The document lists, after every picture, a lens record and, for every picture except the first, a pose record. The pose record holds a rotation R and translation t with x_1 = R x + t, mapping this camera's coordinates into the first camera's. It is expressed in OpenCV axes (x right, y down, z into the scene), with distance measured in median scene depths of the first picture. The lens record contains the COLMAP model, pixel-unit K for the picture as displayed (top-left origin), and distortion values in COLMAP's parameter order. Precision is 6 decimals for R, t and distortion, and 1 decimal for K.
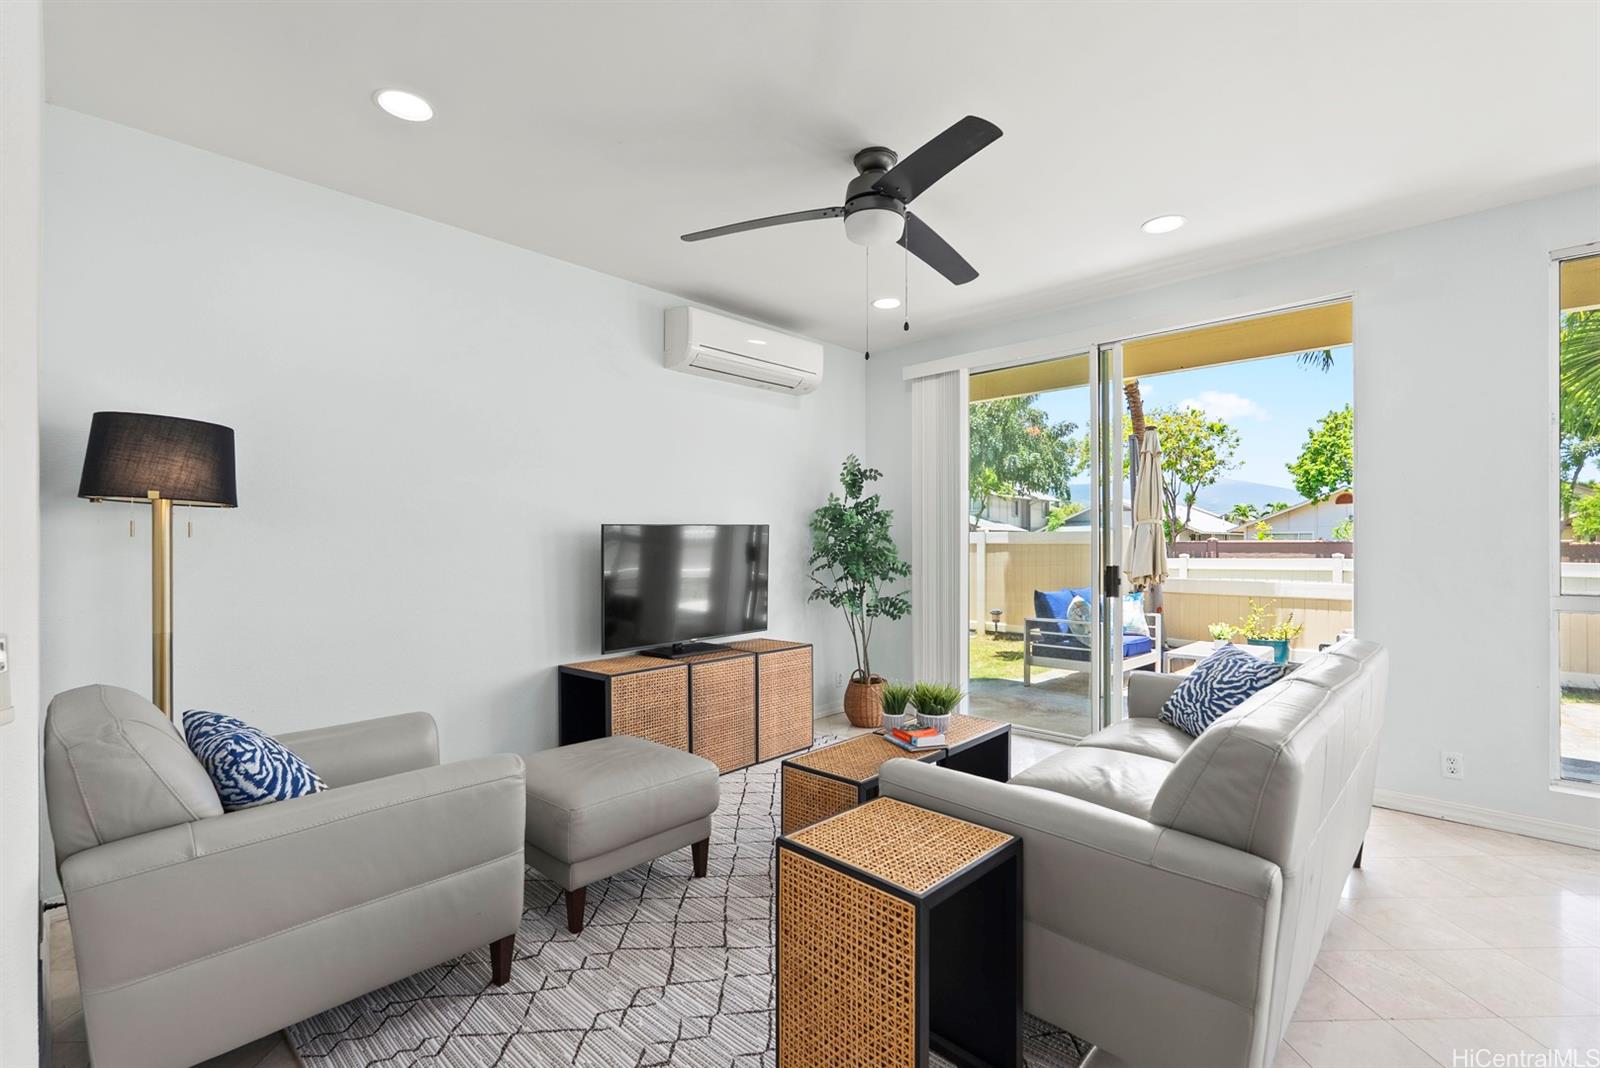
lens RADIAL K [[710.2, 0, 804.7], [0, 710.2, 539.8], [0, 0, 1]] dist [-0.001135, 0.000419]
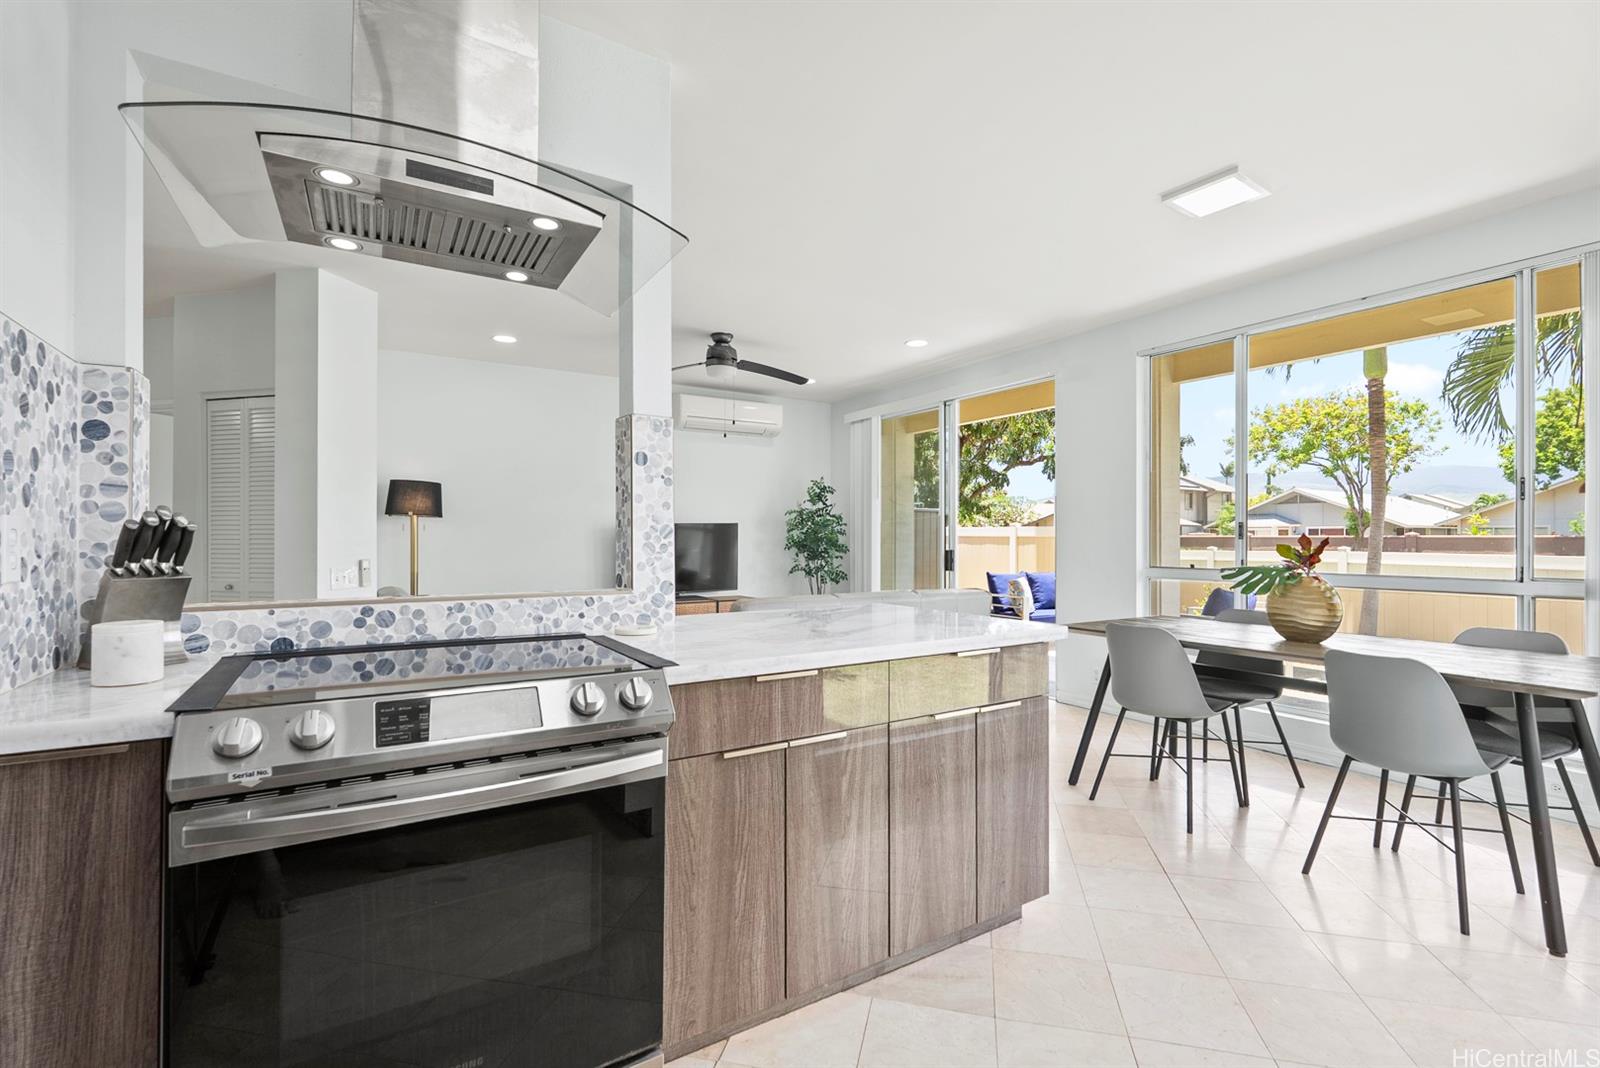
lens RADIAL K [[710.2, 0, 804.7], [0, 710.2, 539.8], [0, 0, 1]] dist [-0.001135, 0.000419]
pose [[0.968819, 0.002169, -0.247759, 0.441788], [-0.000361, 0.999973, 0.007343, 0.003166], [0.247769, -0.007024, 0.968794, -0.454563]]
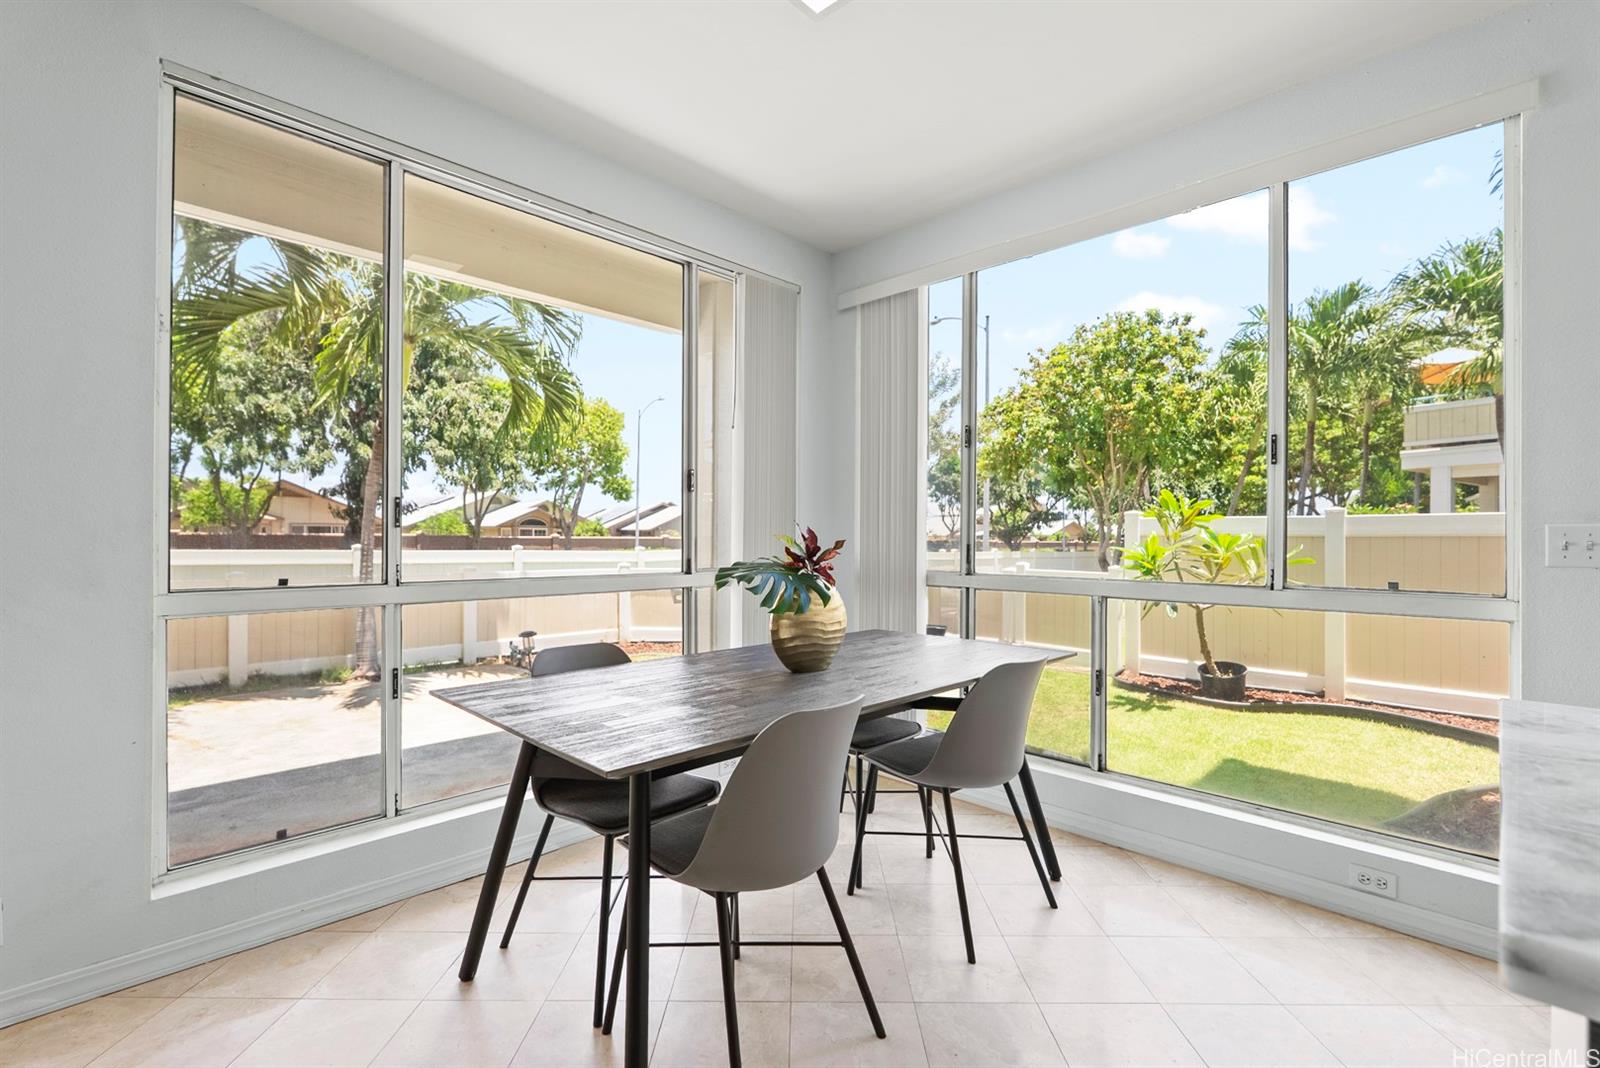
lens RADIAL K [[719.5, 0, 797.5], [0, 719.5, 536.6], [0, 0, 1]] dist [-0.000117, 0.000191]
pose [[0.036508, 0.002355, 0.999331, 0.269776], [-0.010559, 0.999942, -0.001971, 0.014003], [-0.999278, -0.010480, 0.036531, 0.253246]]
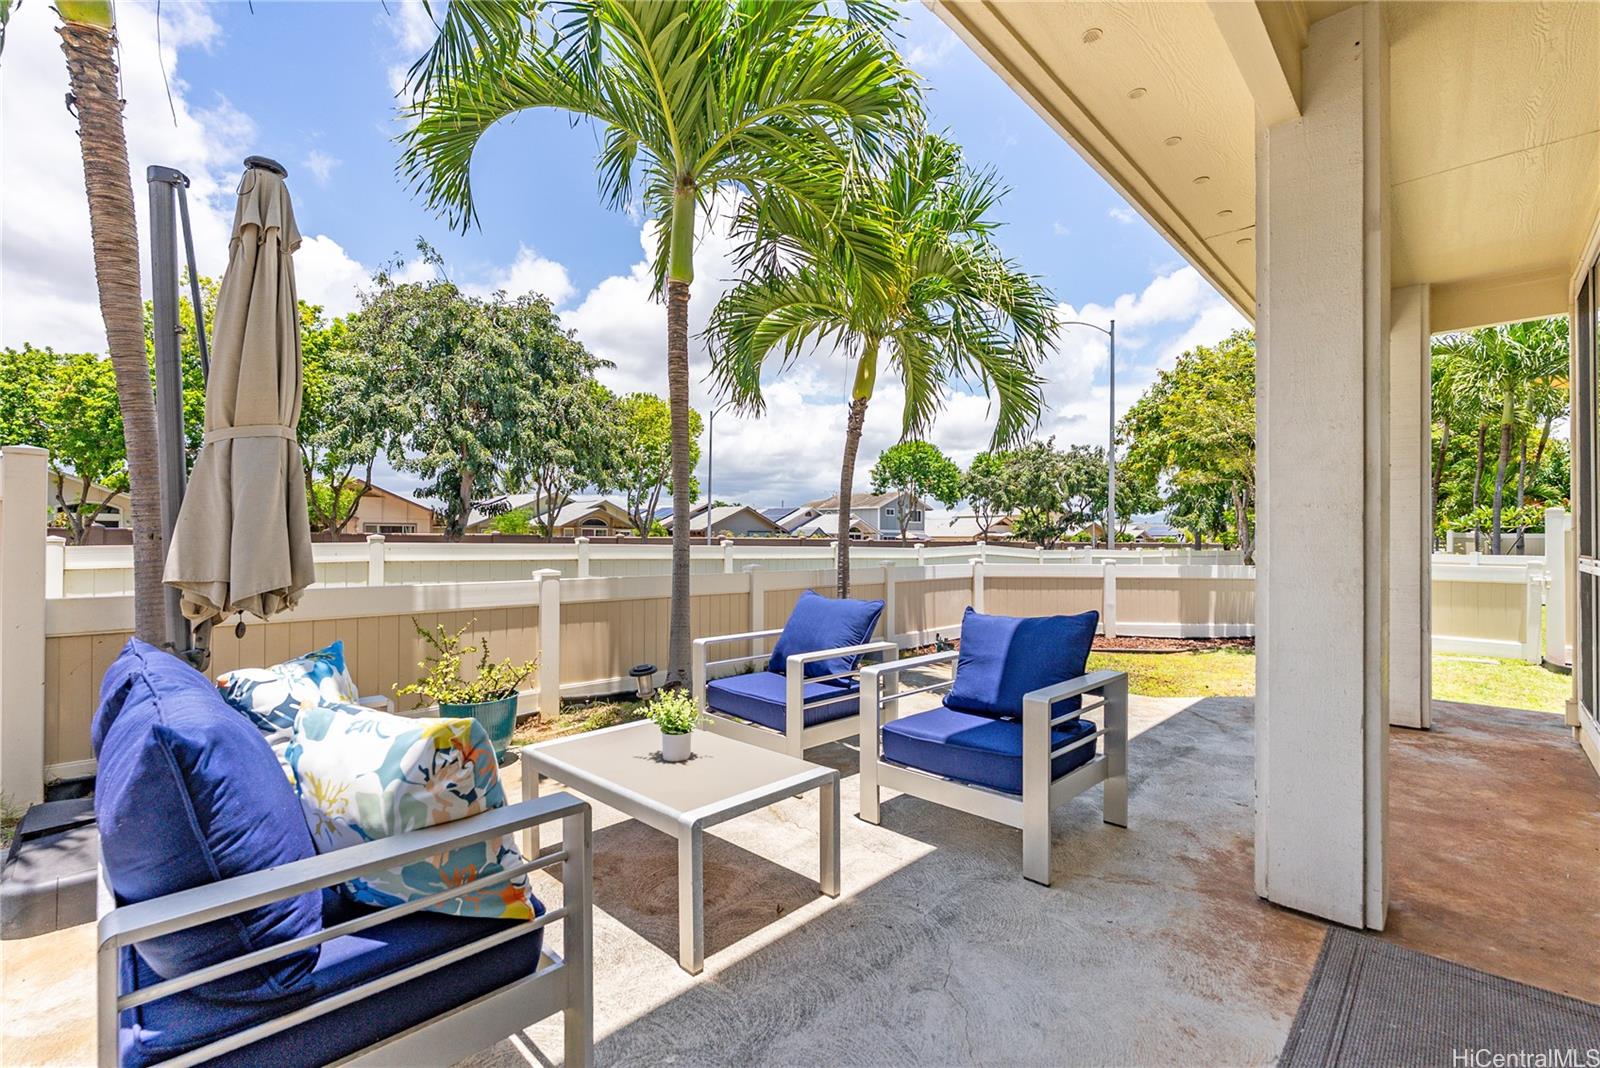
lens RADIAL K [[710.2, 0, 804.7], [0, 710.2, 539.8], [0, 0, 1]] dist [-0.001135, 0.000419]
pose [[0.019344, -0.000633, 0.999813, 0.227850], [-0.011511, 0.999933, 0.000856, 0.036676], [-0.999747, -0.011525, 0.019335, 1.168374]]
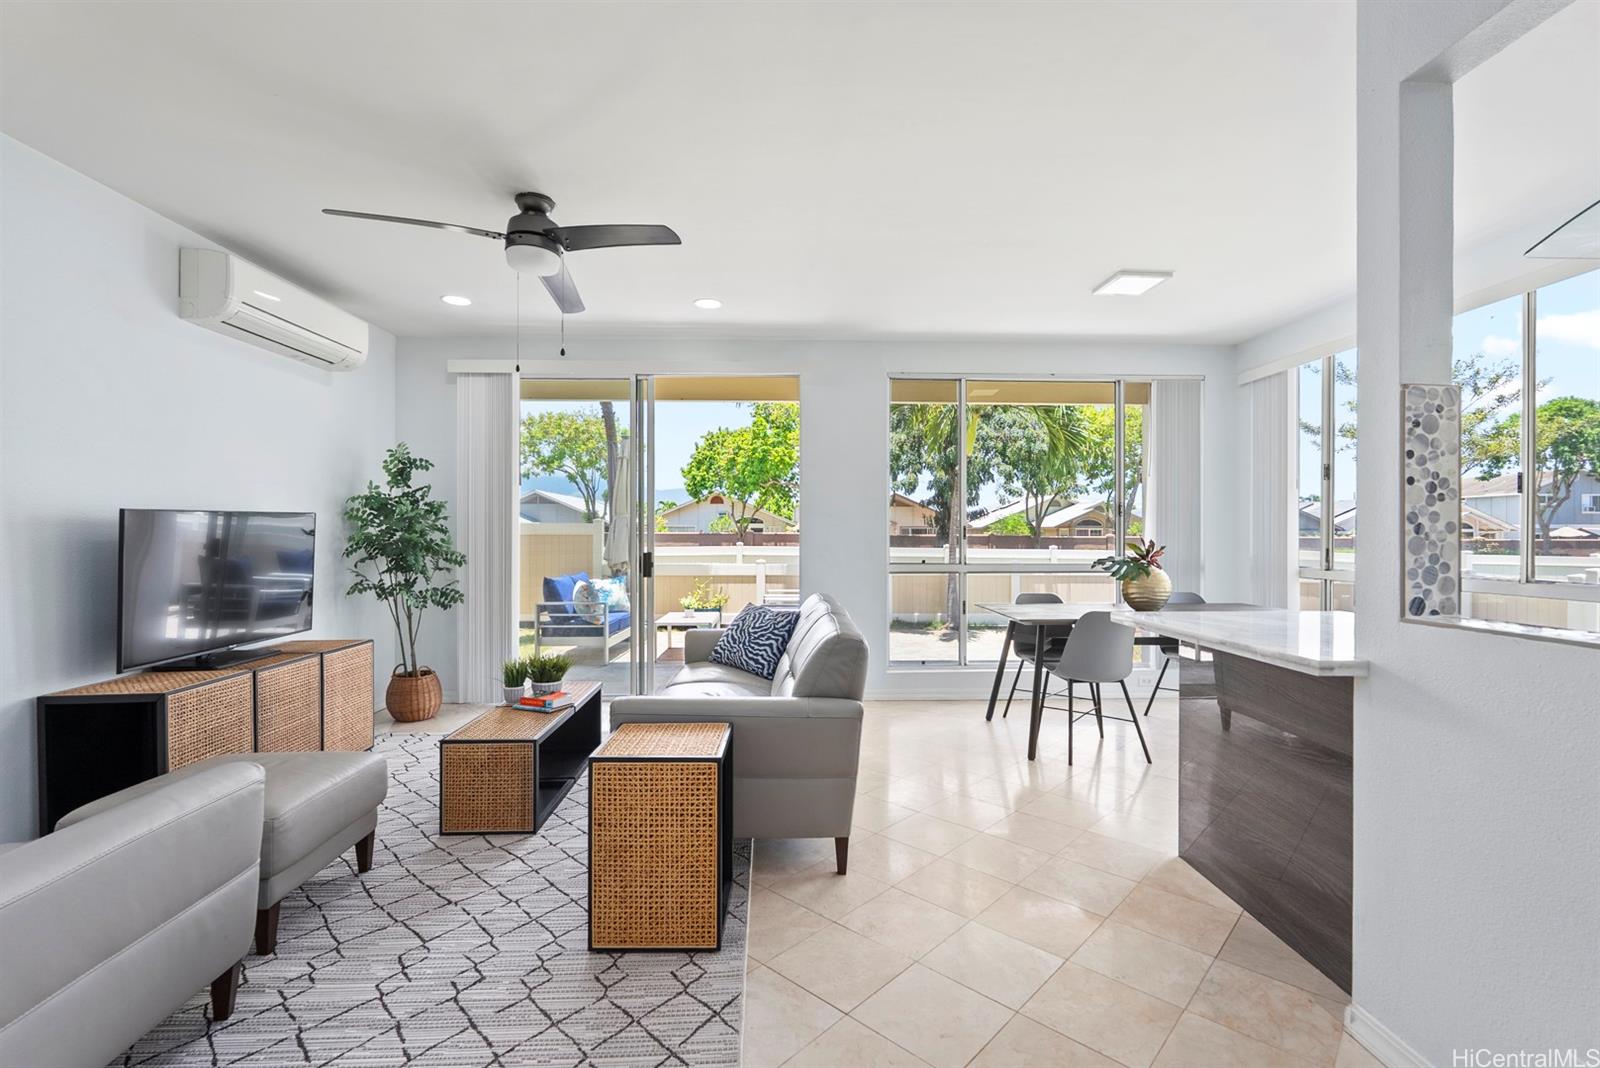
lens RADIAL K [[704.9, 0, 802.3], [0, 704.9, 522.5], [0, 0, 1]] dist [-0.000246, 0.000100]
pose [[0.706464, 0.014020, 0.707610, -0.225912], [-0.005924, 0.999886, -0.013897, -0.000174], [-0.707724, 0.005626, 0.706467, -0.067820]]
